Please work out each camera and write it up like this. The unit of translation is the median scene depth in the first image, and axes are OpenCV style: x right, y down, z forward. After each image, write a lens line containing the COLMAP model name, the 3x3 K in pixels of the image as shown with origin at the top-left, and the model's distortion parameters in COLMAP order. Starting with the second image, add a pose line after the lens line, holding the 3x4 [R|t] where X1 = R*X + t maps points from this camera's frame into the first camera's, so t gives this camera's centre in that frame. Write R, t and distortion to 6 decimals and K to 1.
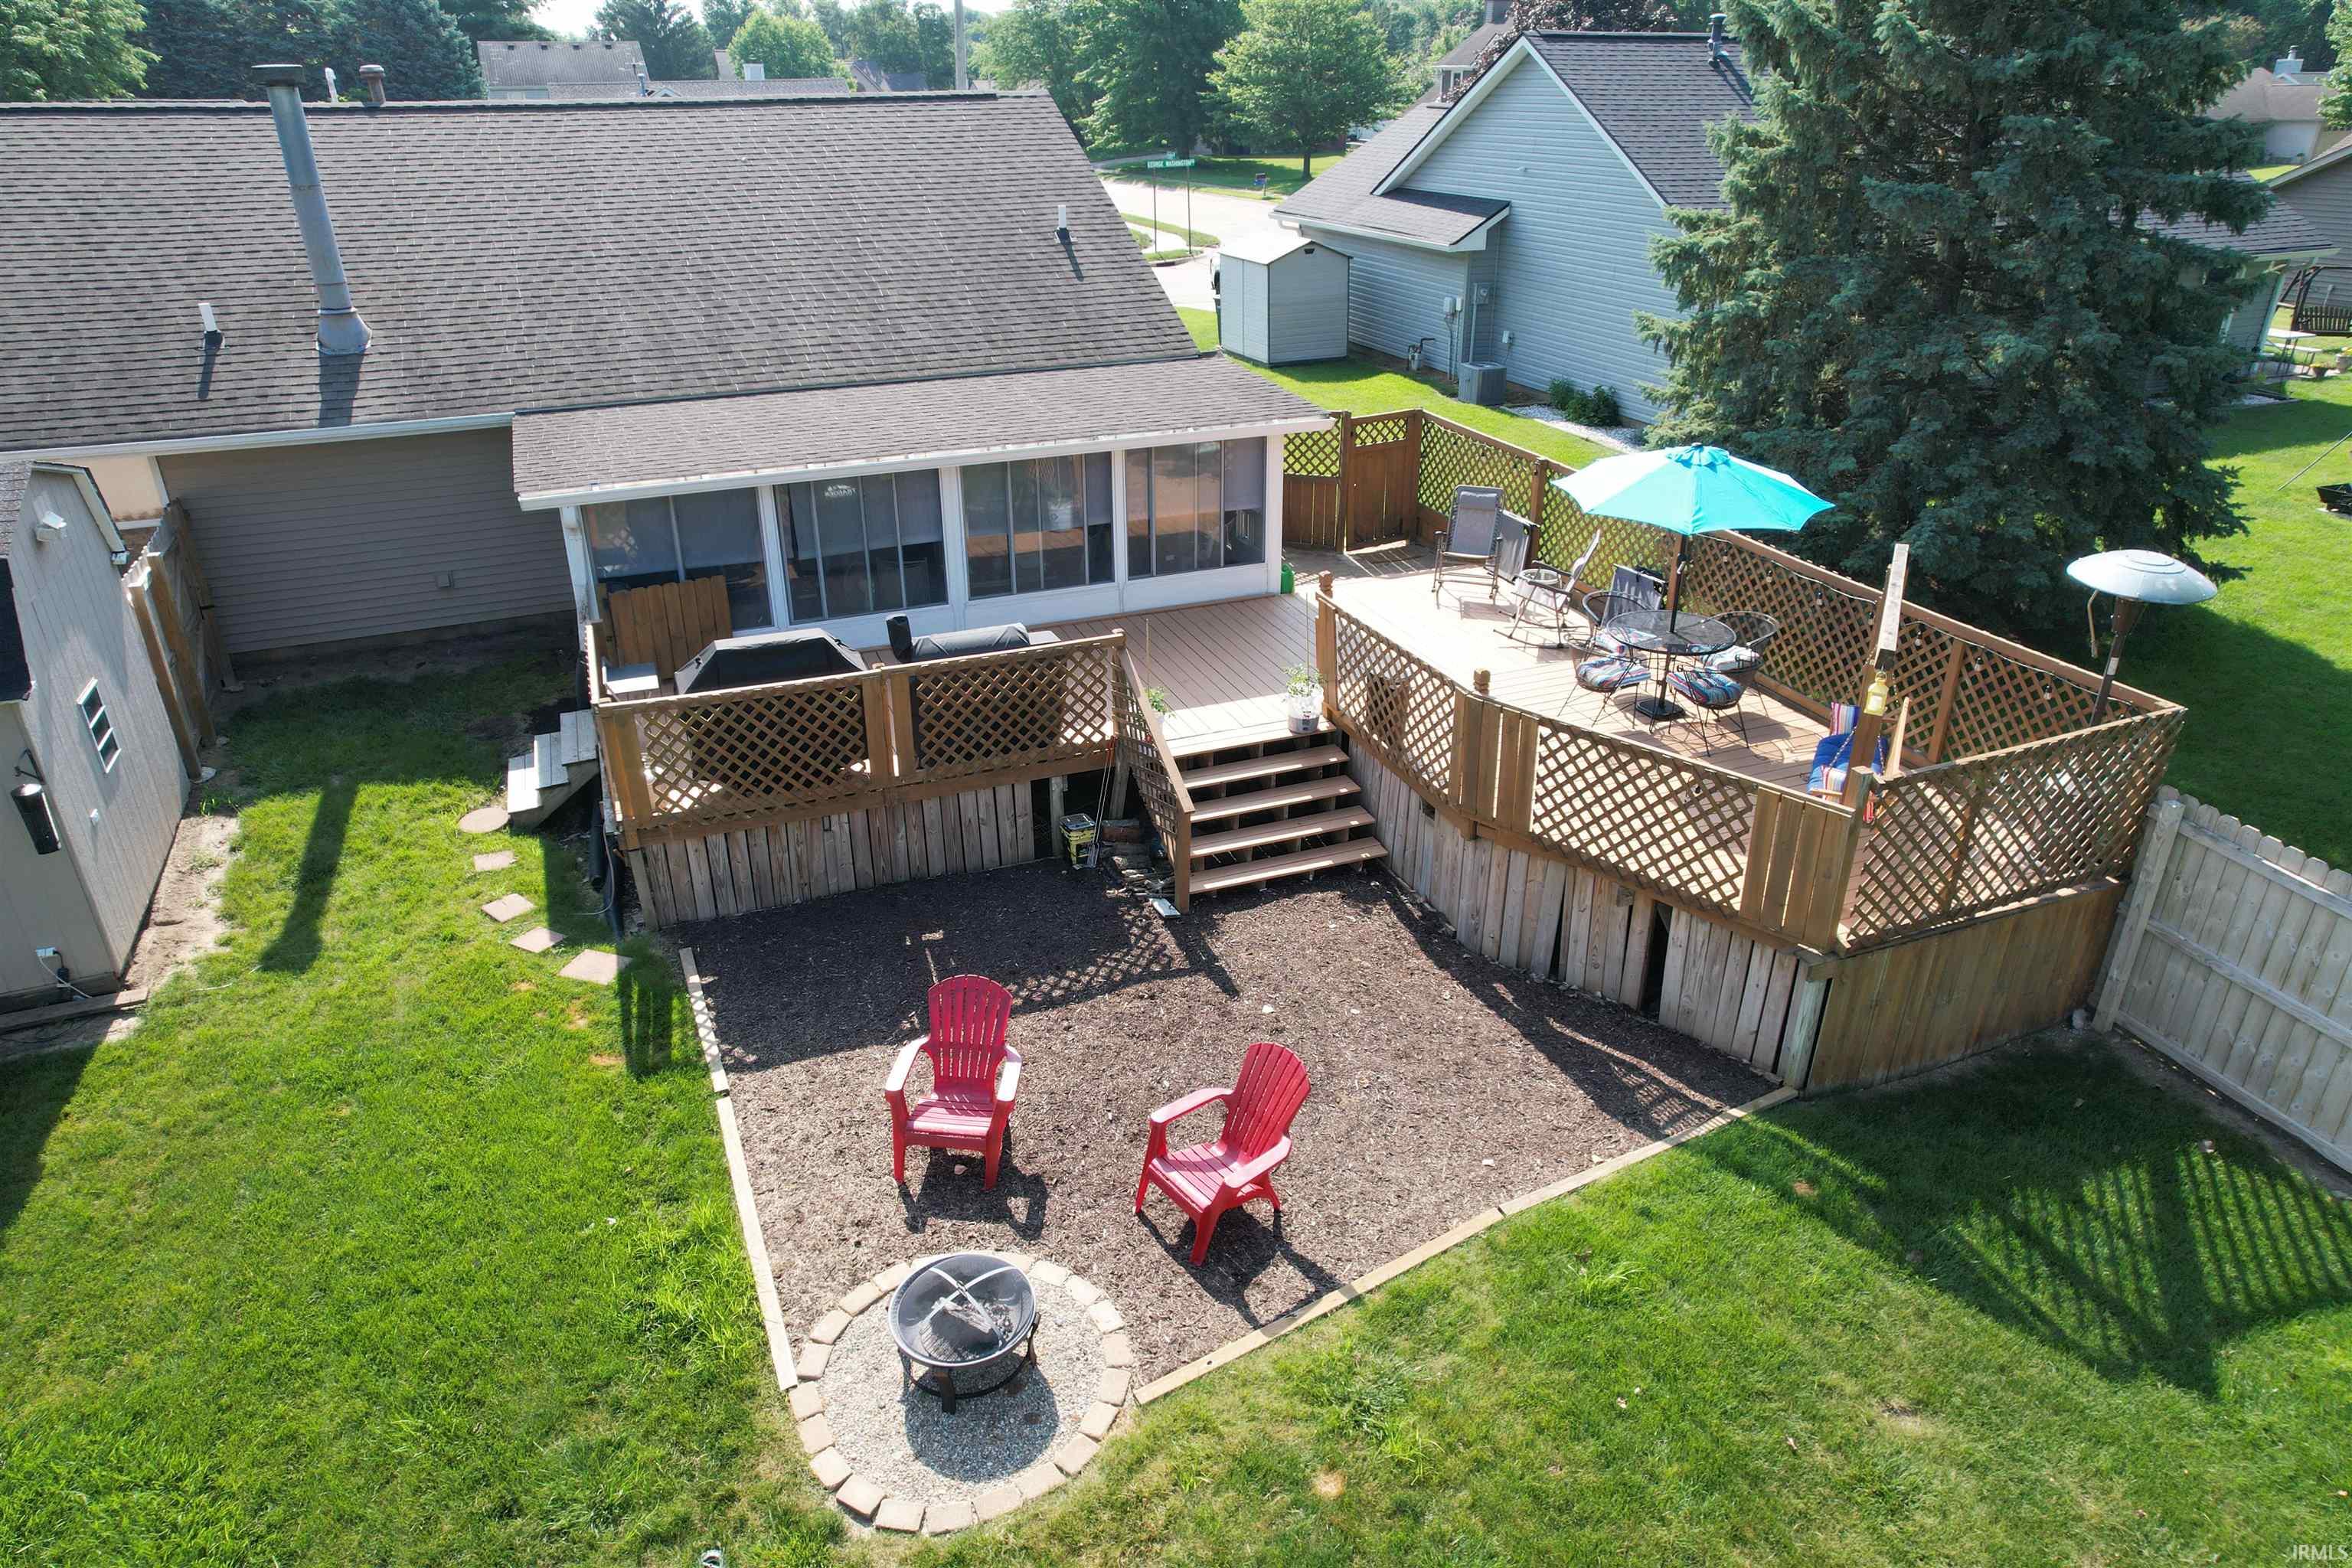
lens RADIAL K [[1497.3, 0, 1178.6], [0, 1497.3, 777.7], [0, 0, 1]] dist [-0.075090, 0.066405]
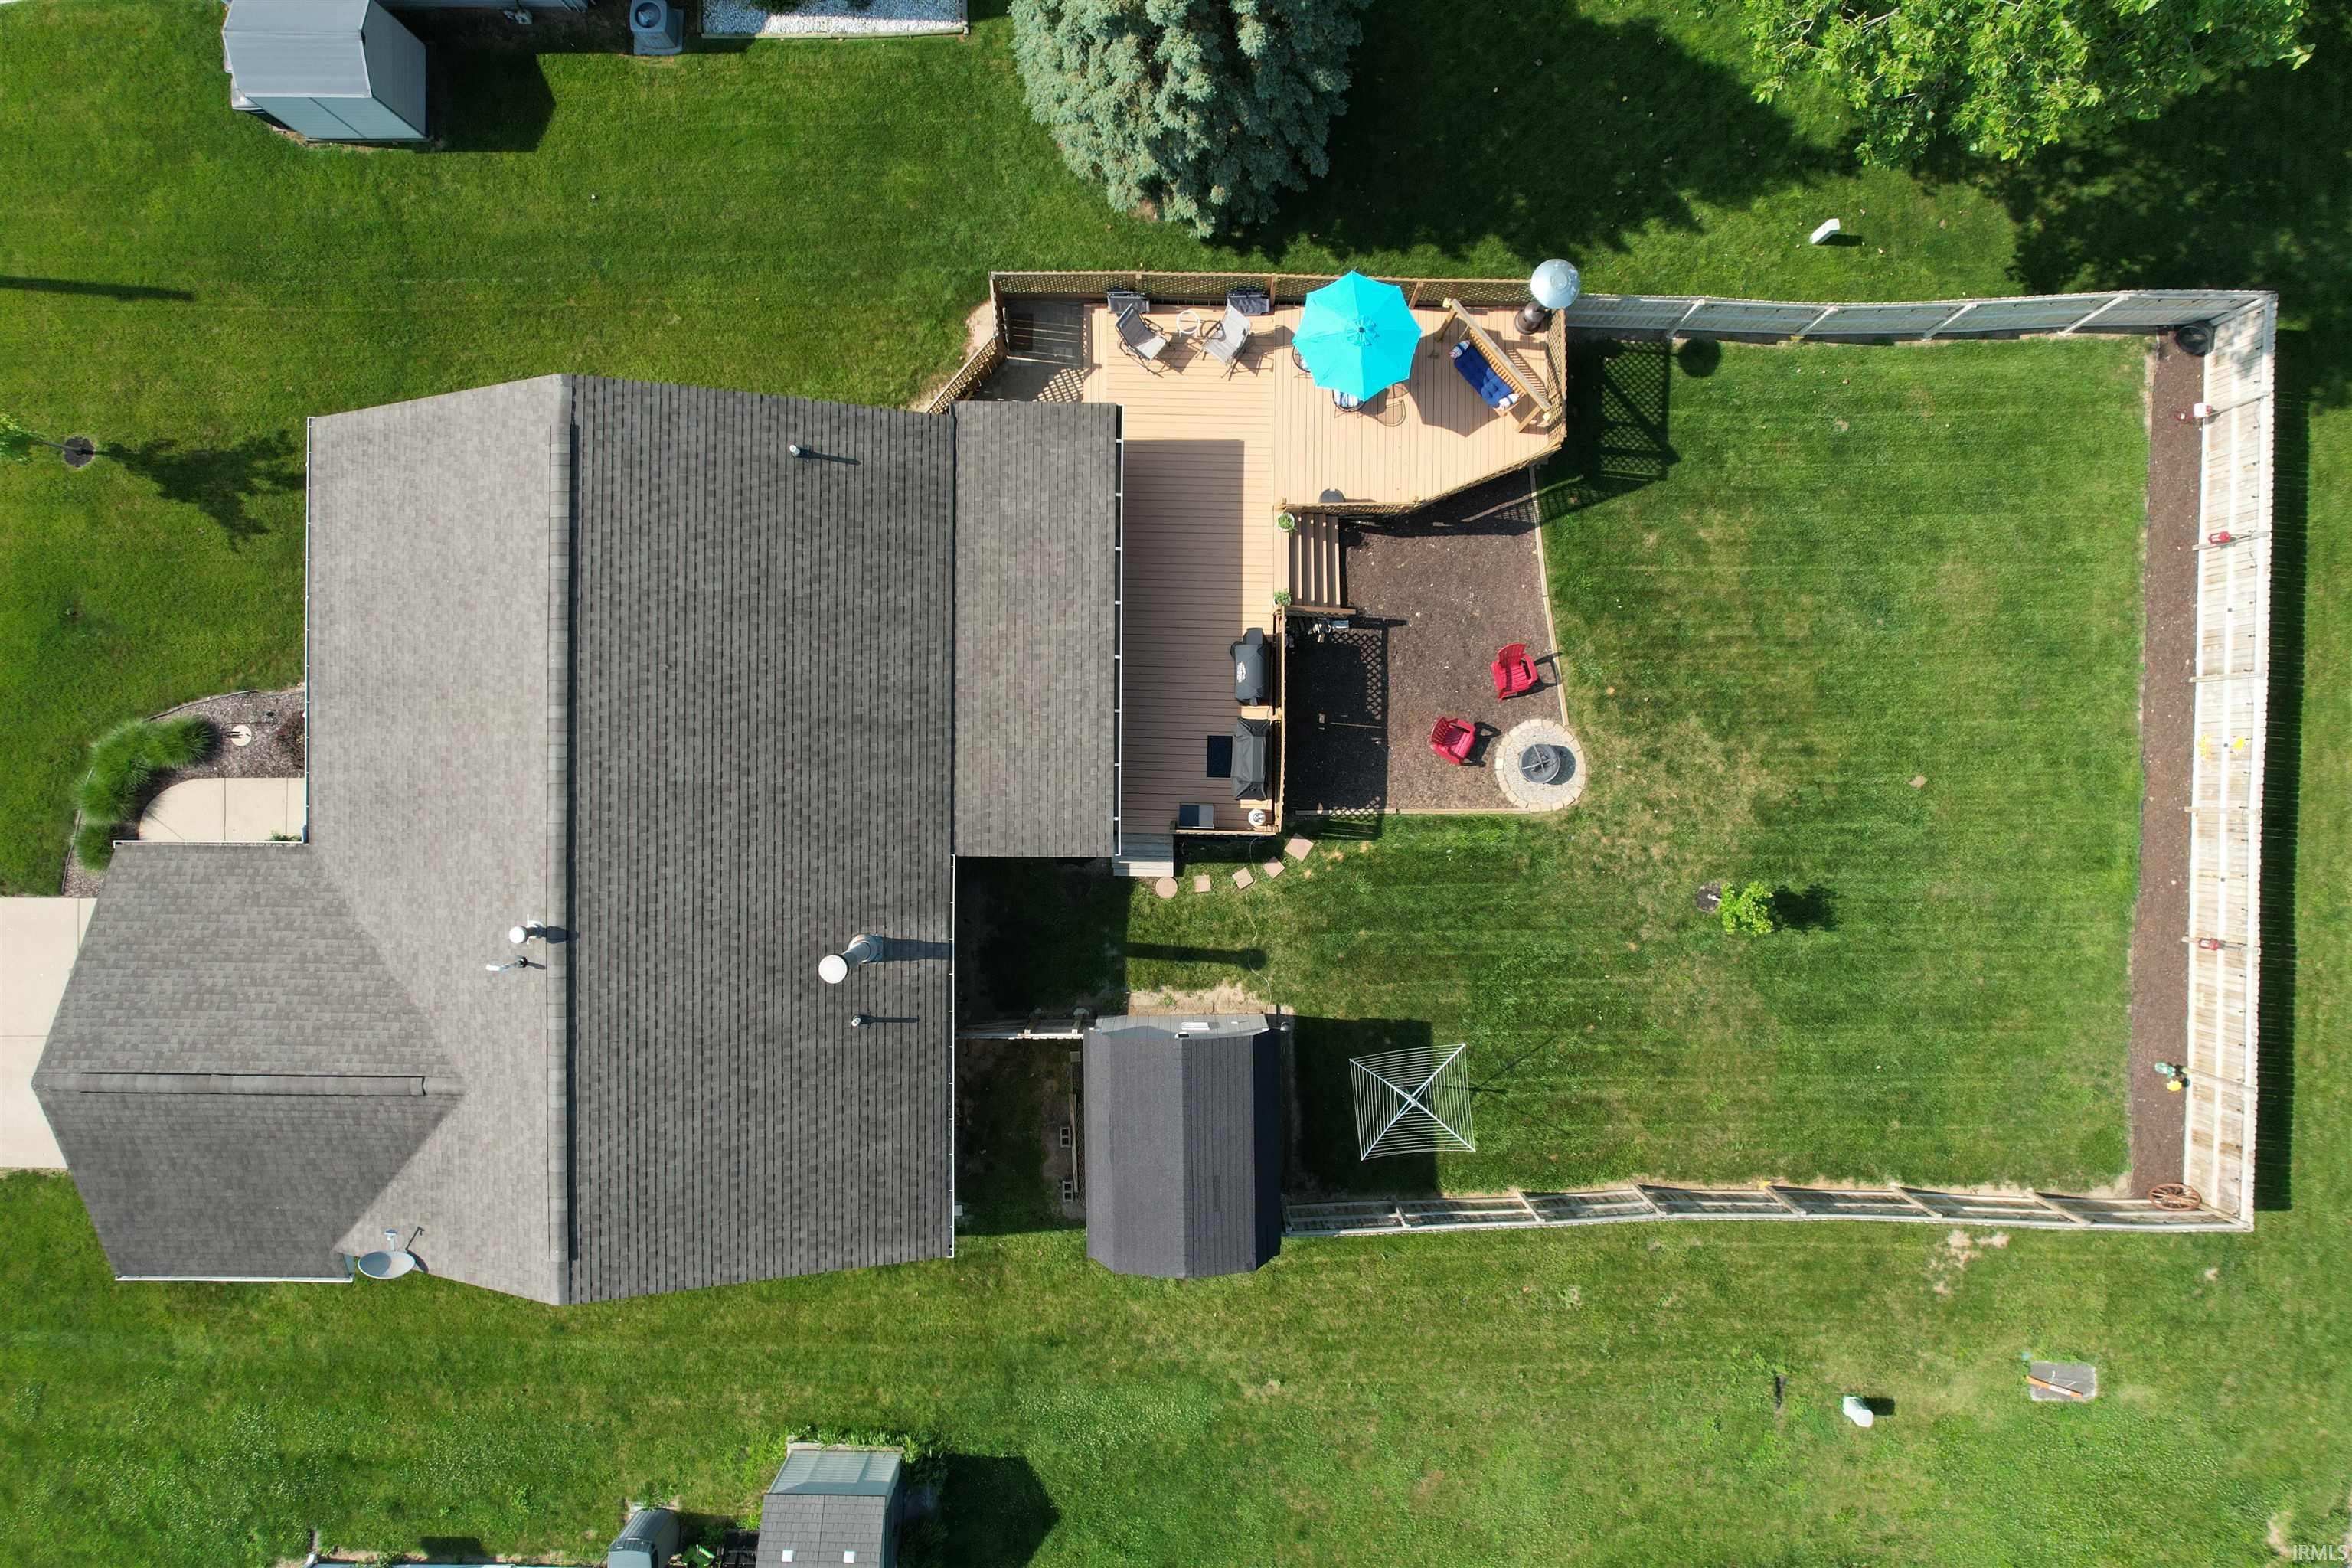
lens RADIAL K [[1501.8, 0, 1181.7], [0, 1501.8, 775.3], [0, 0, 1]] dist [-0.082061, 0.074062]
pose [[0.383304, -0.923535, -0.012672, -0.337477], [0.420908, 0.162448, 0.892439, -2.392762], [-0.822140, -0.347409, 0.450990, 0.042156]]
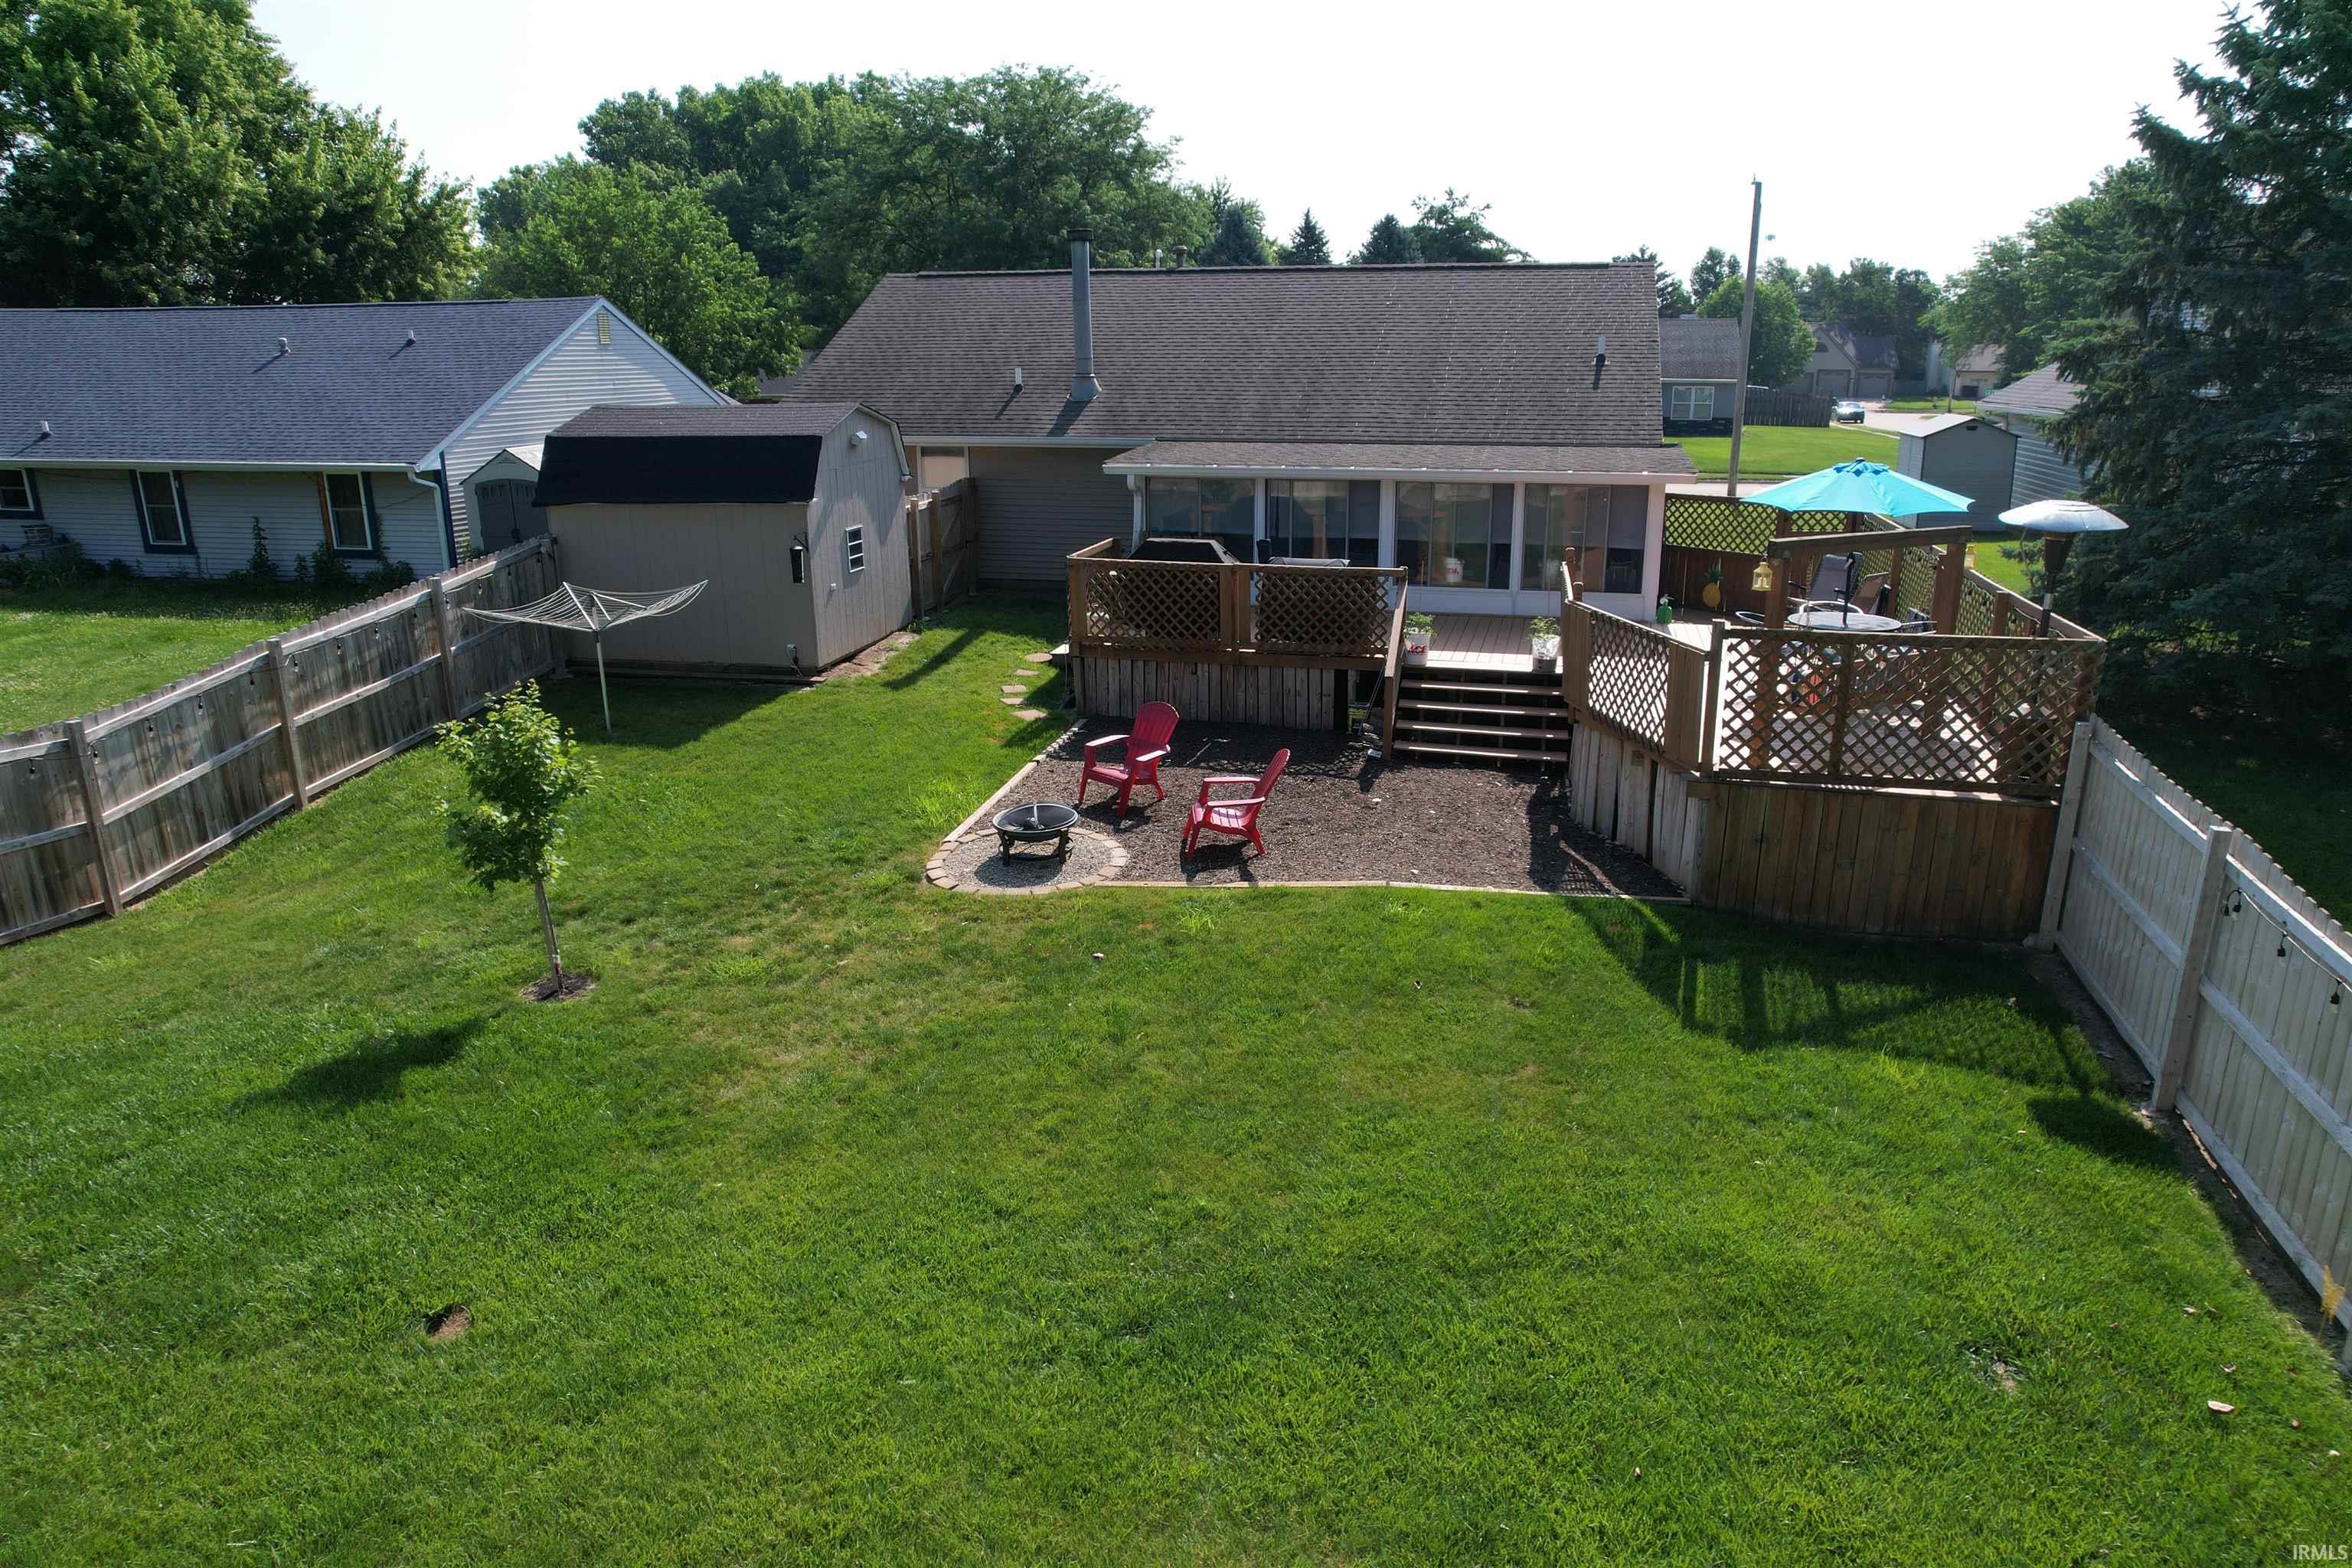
lens RADIAL K [[1493.3, 0, 1177.1], [0, 1493.3, 767.4], [0, 0, 1]] dist [-0.062374, 0.053734]
pose [[0.810041, 0.160596, -0.563953, 0.701498], [-0.253059, 0.963334, -0.089158, 0.301894], [0.528957, 0.214935, 0.820980, -0.260058]]
